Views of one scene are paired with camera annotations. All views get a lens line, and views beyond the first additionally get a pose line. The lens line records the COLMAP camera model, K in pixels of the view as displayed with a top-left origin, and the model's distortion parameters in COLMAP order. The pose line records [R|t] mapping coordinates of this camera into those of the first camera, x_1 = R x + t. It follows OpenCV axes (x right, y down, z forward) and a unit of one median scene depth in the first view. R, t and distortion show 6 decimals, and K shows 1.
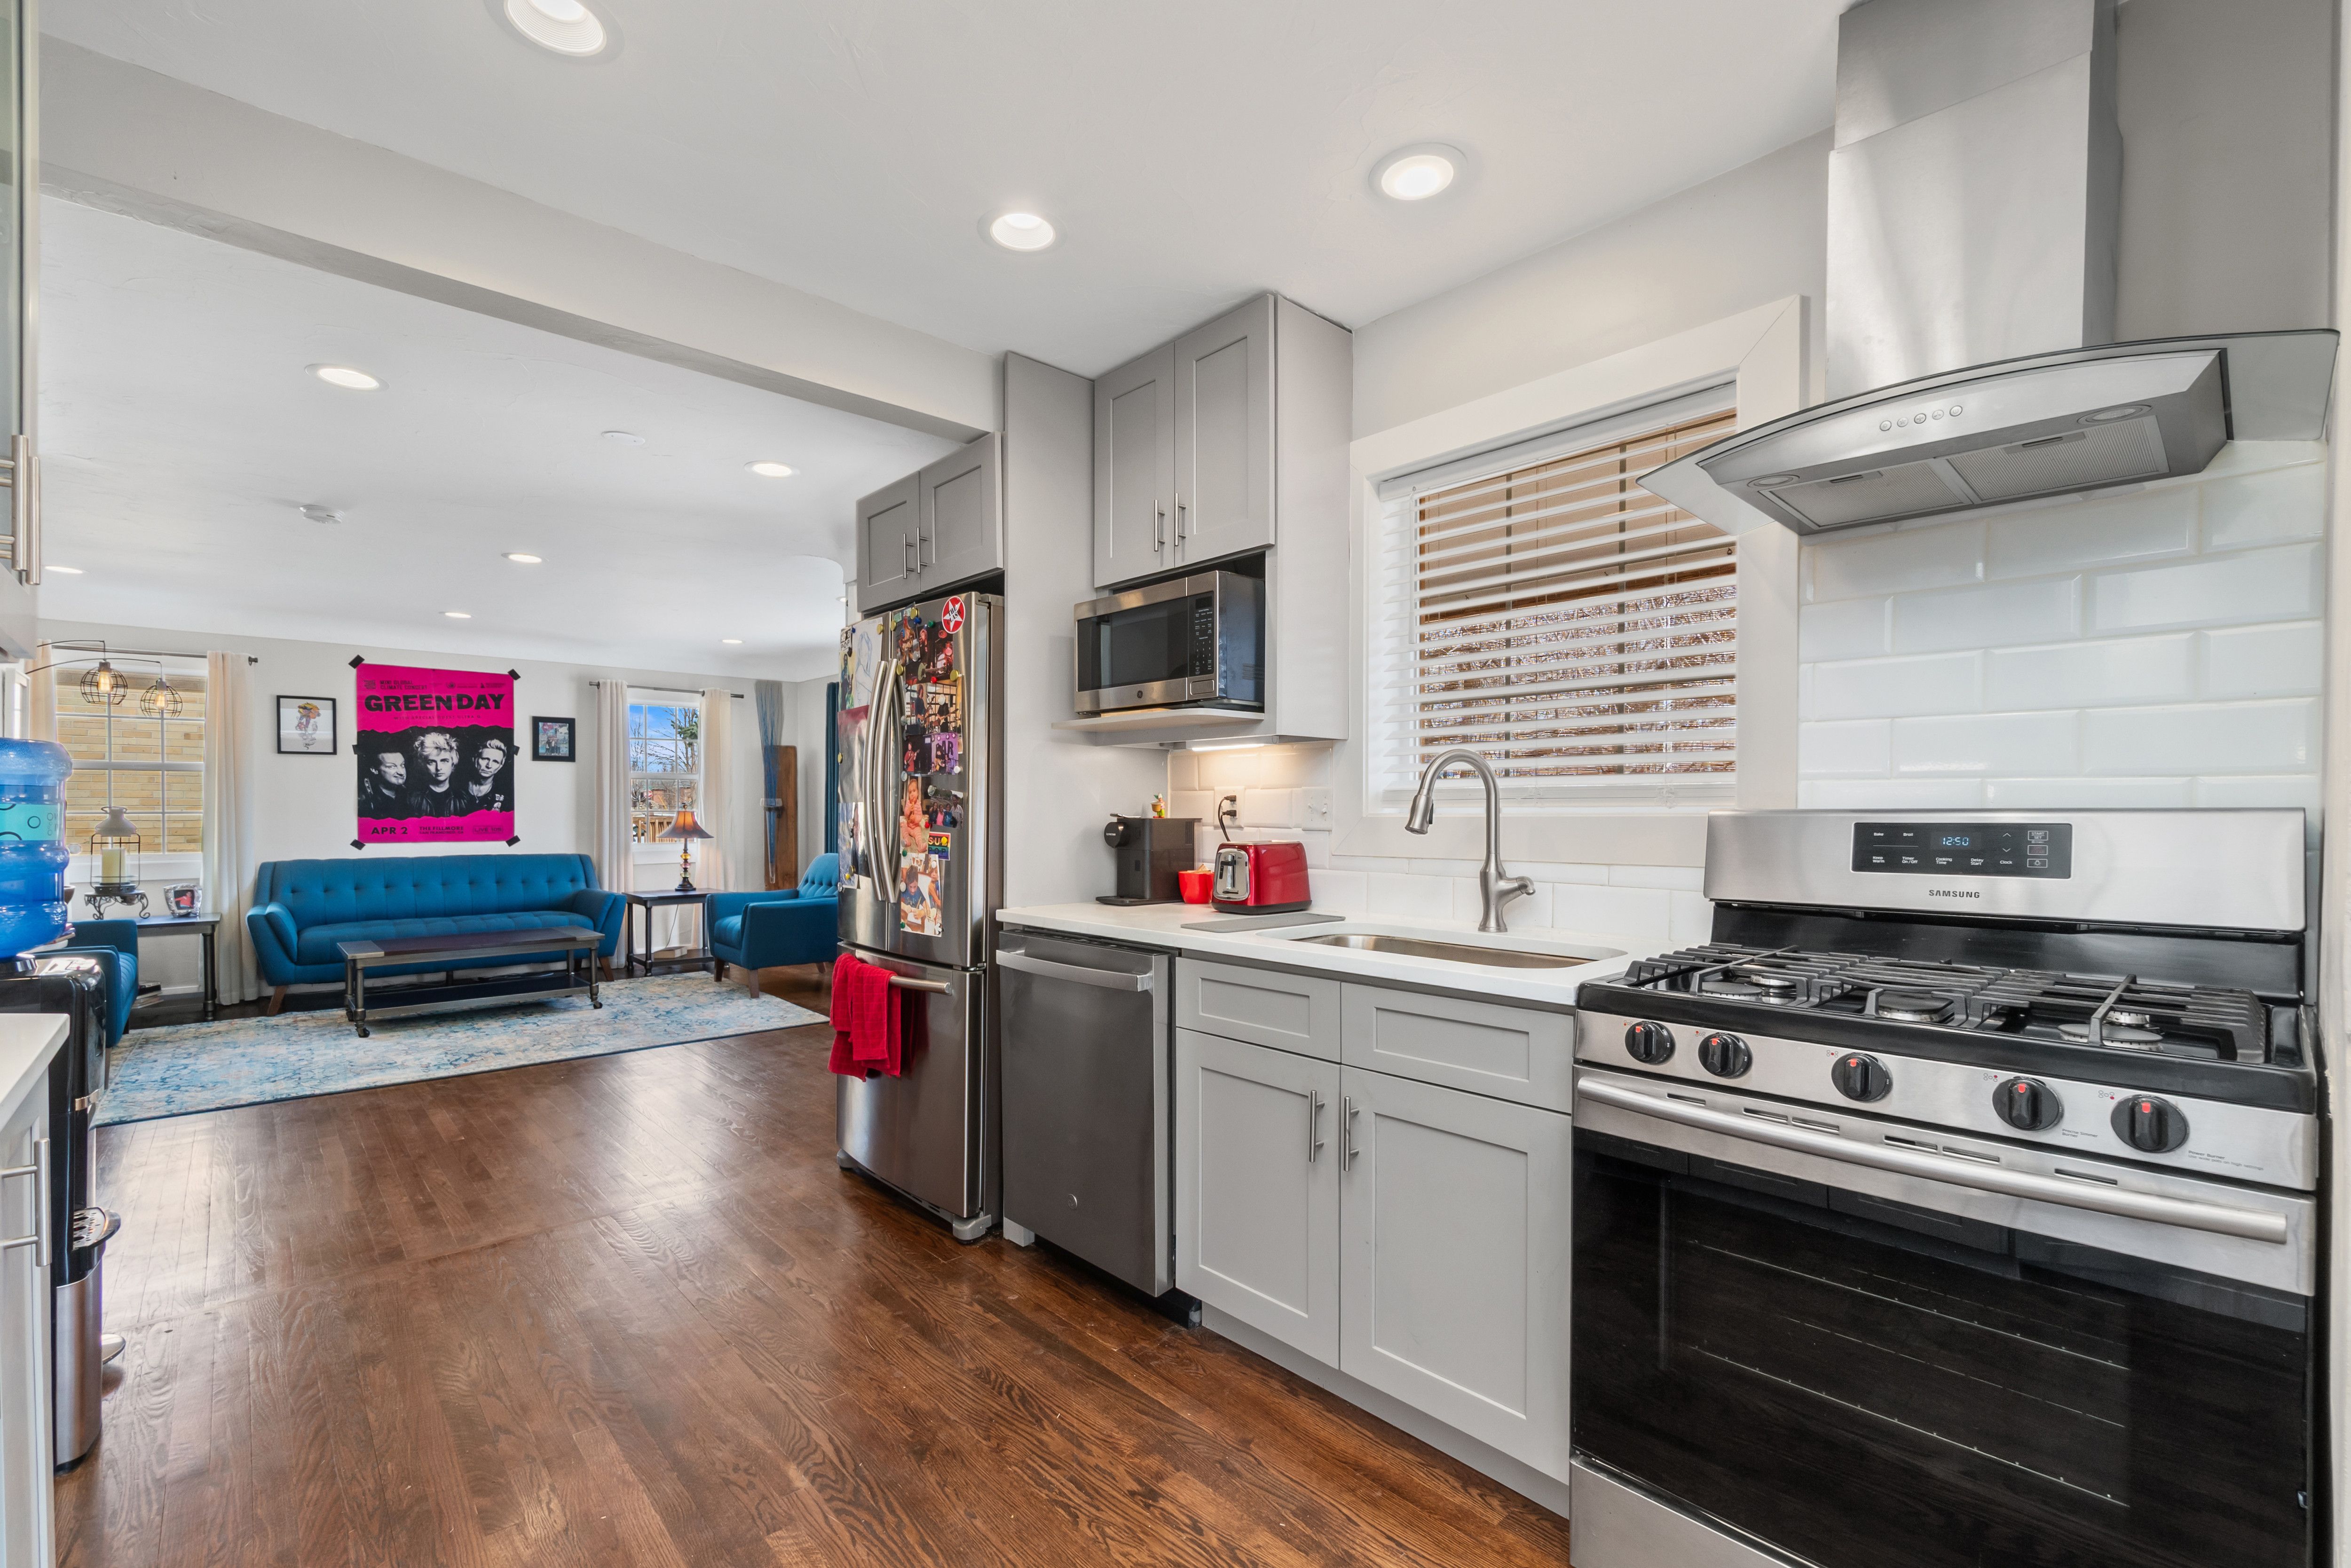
lens RADIAL K [[1006.0, 0, 1138.3], [0, 1006.0, 827.0], [0, 0, 1]] dist [-0.000517, -0.000199]
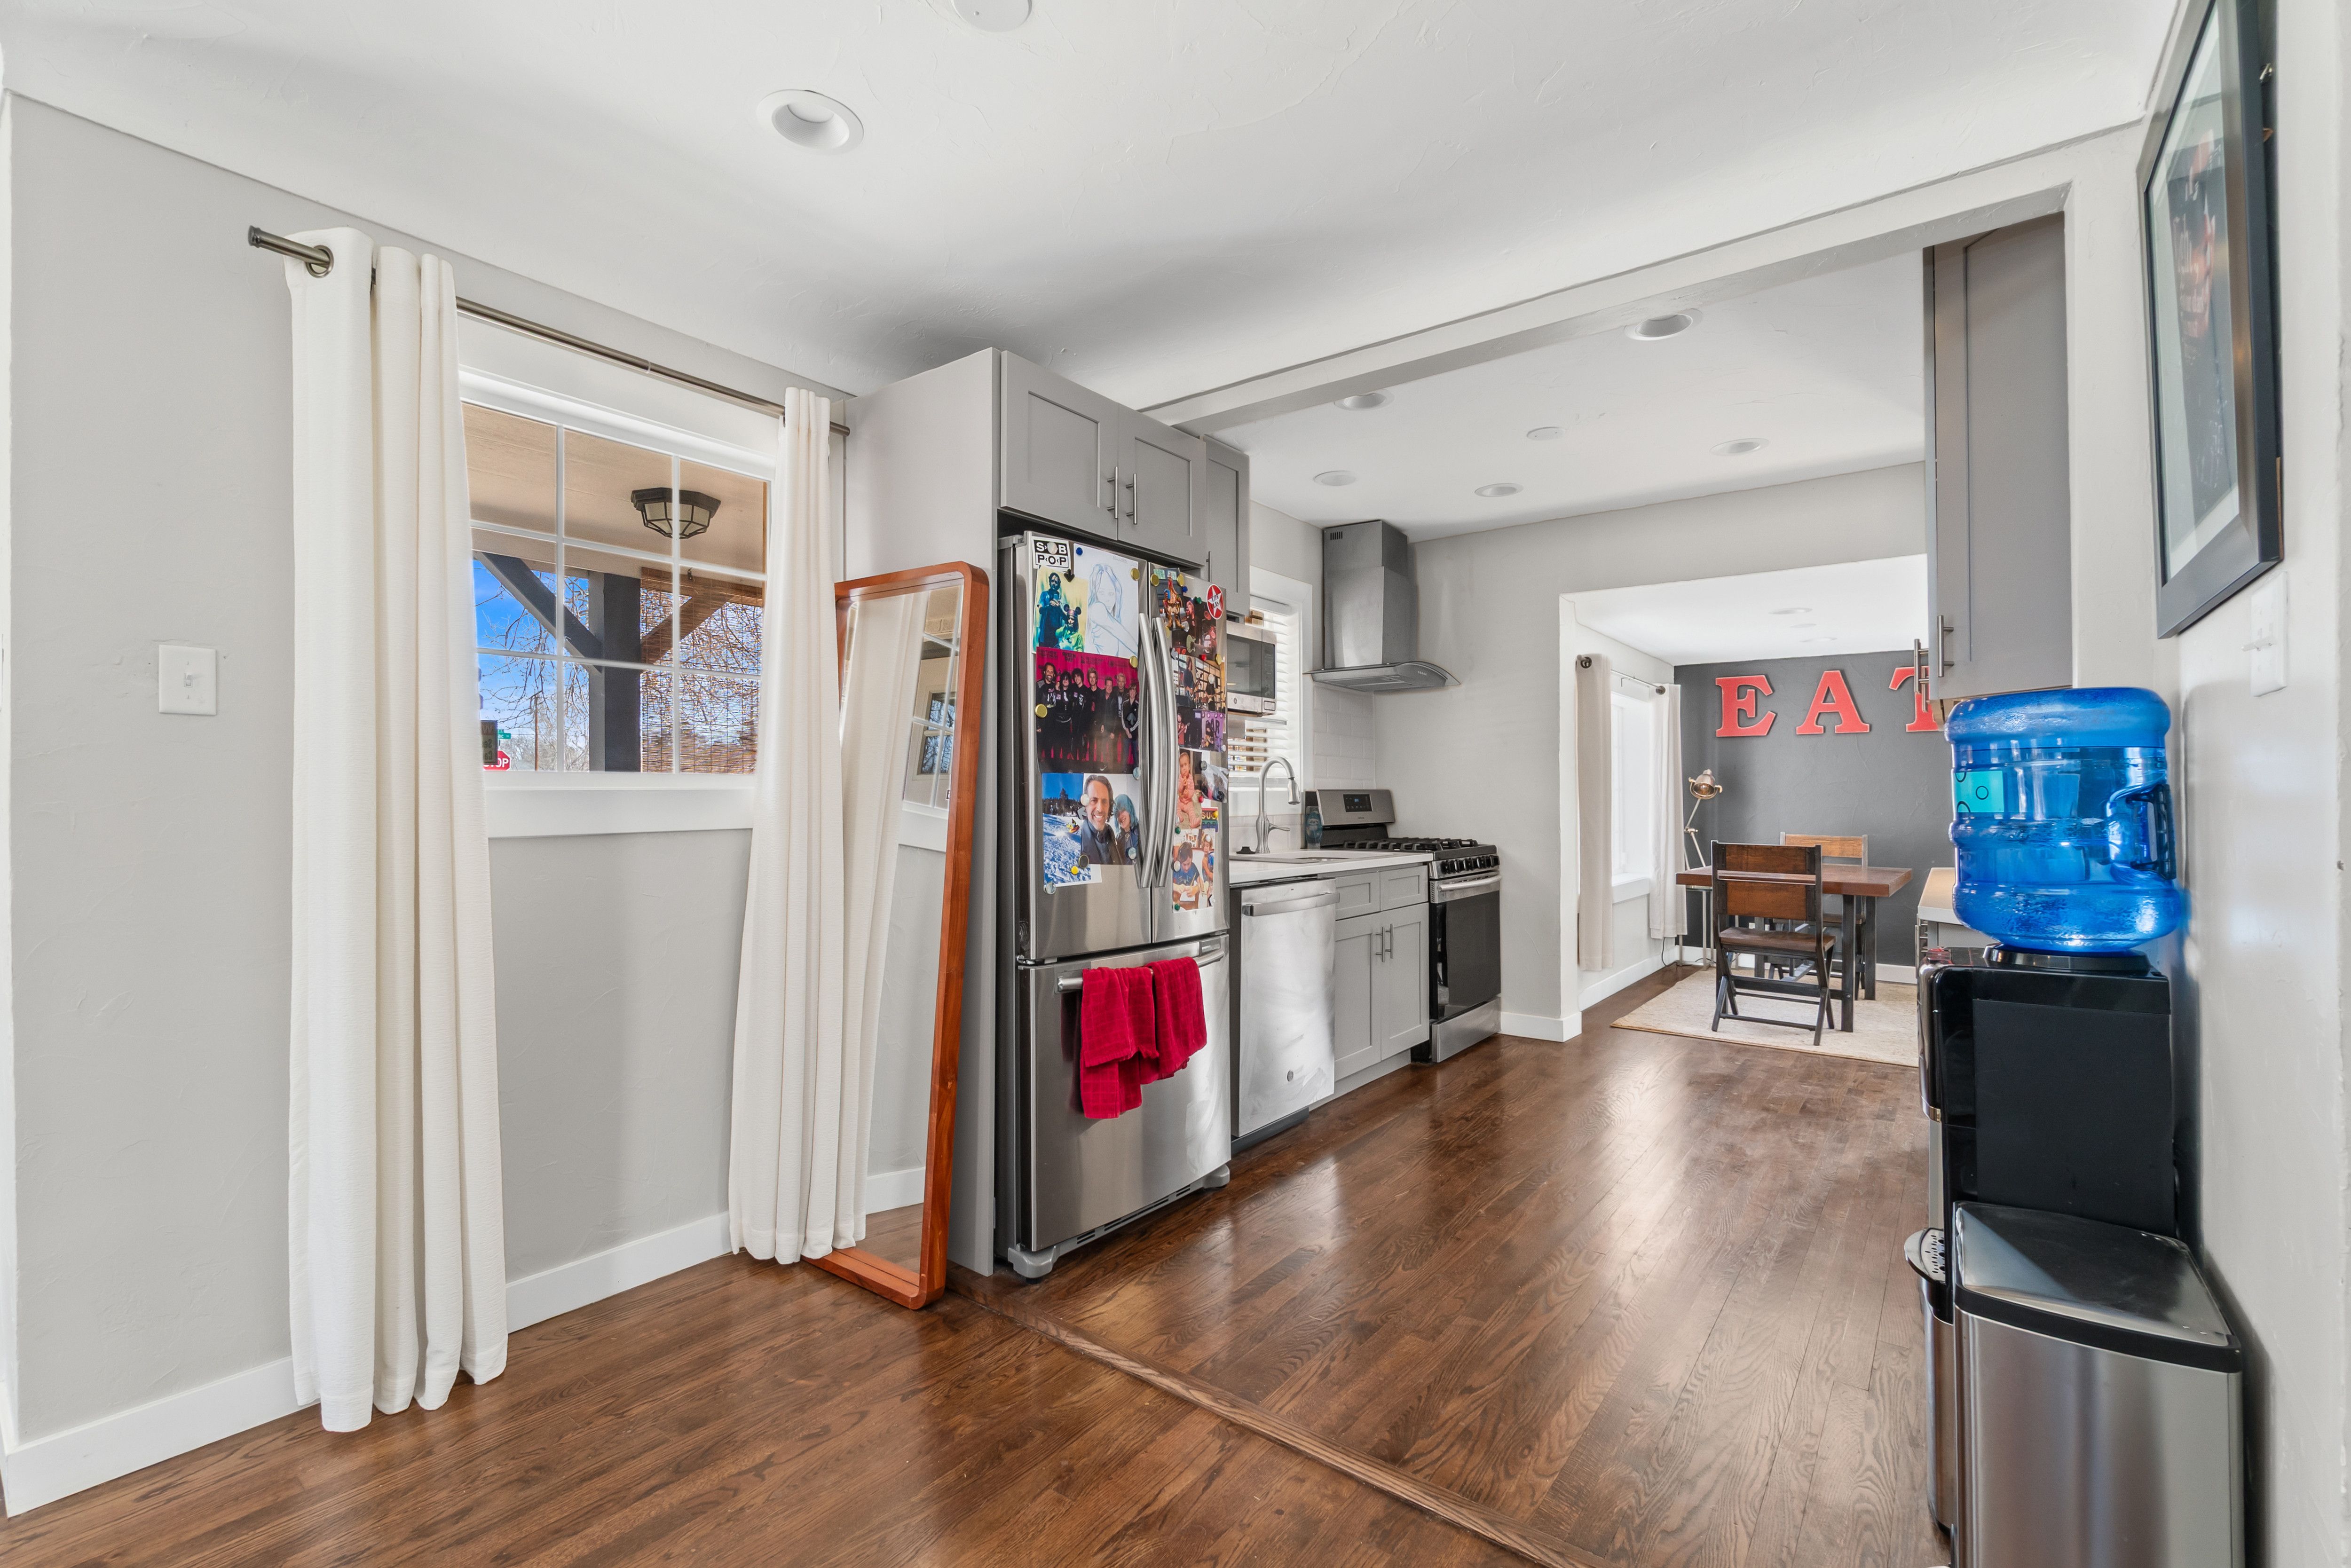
lens RADIAL K [[1010.9, 0, 1159.0], [0, 1010.9, 791.4], [0, 0, 1]] dist [-0.002121, 0.000009]
pose [[-0.175307, -0.000756, 0.984514, -0.495654], [0.011180, 0.999934, 0.002758, -0.005632], [-0.984450, 0.011490, -0.175287, 0.504487]]
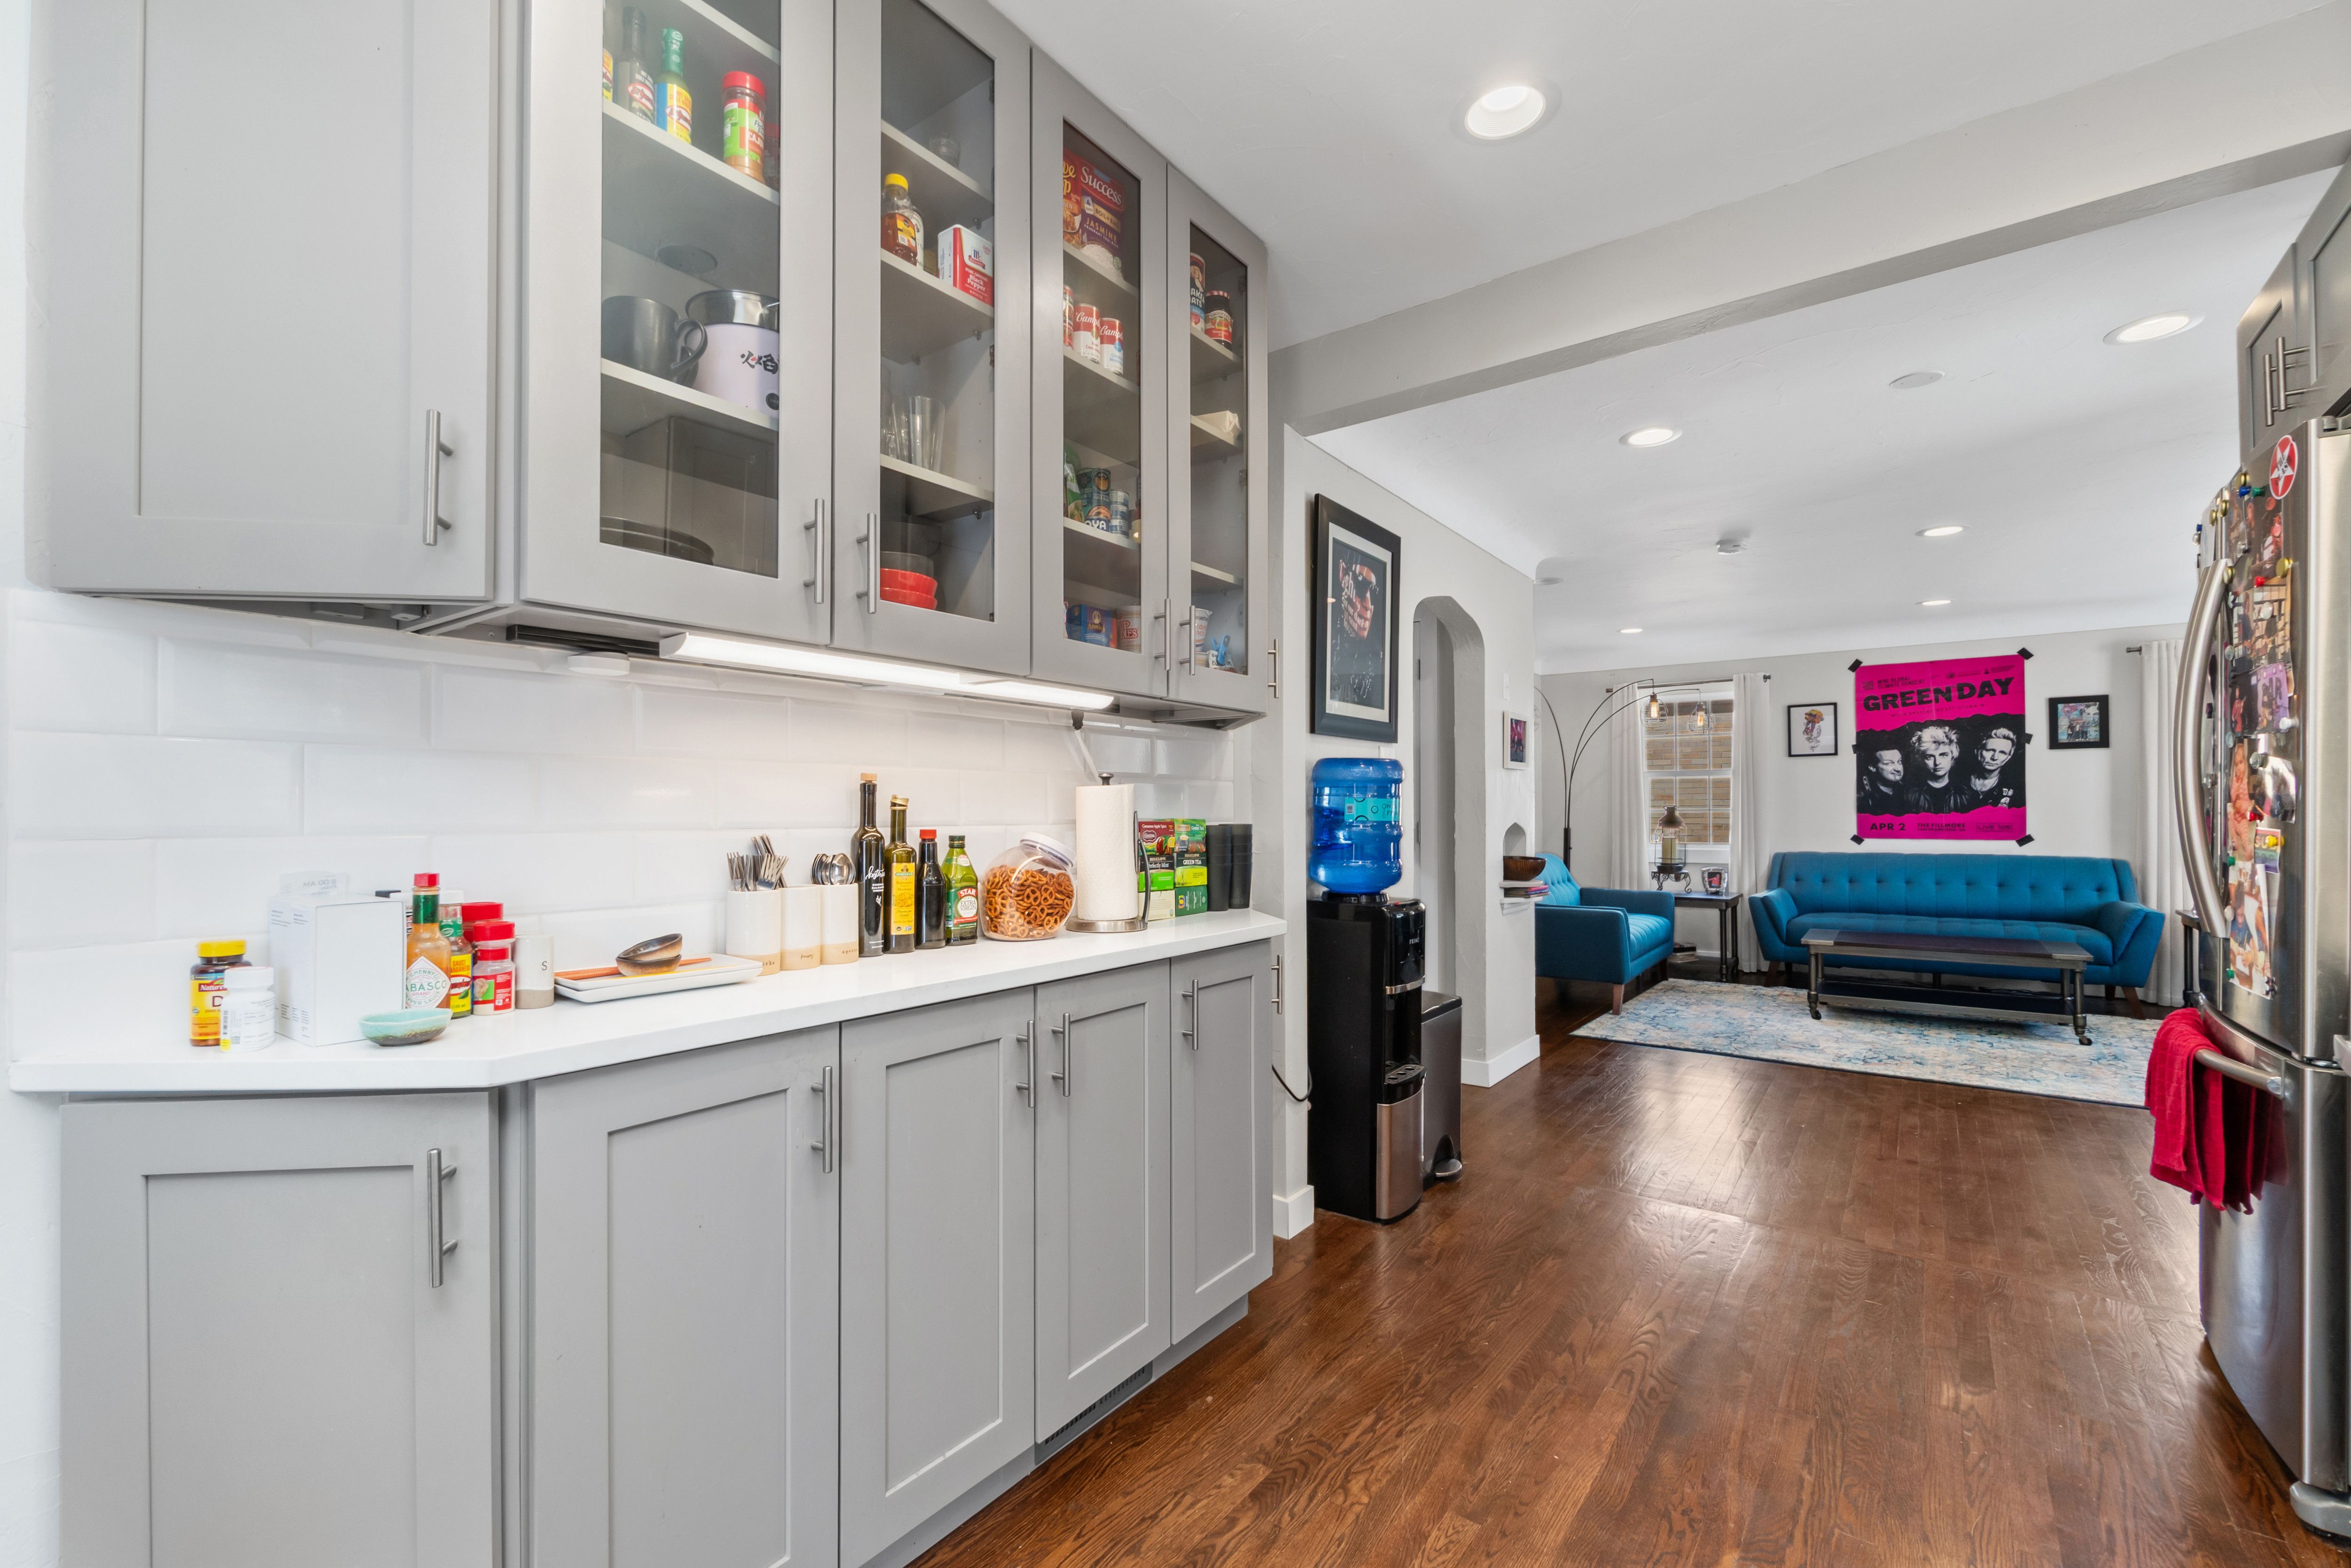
lens RADIAL K [[1006.2, 0, 1171.7], [0, 1006.2, 794.9], [0, 0, 1]] dist [0.000440, 0.000394]
pose [[0.197690, -0.017413, -0.980110, 0.110624], [-0.014428, 0.999682, -0.020671, 0.003001], [0.980158, 0.018228, 0.197376, 0.093002]]
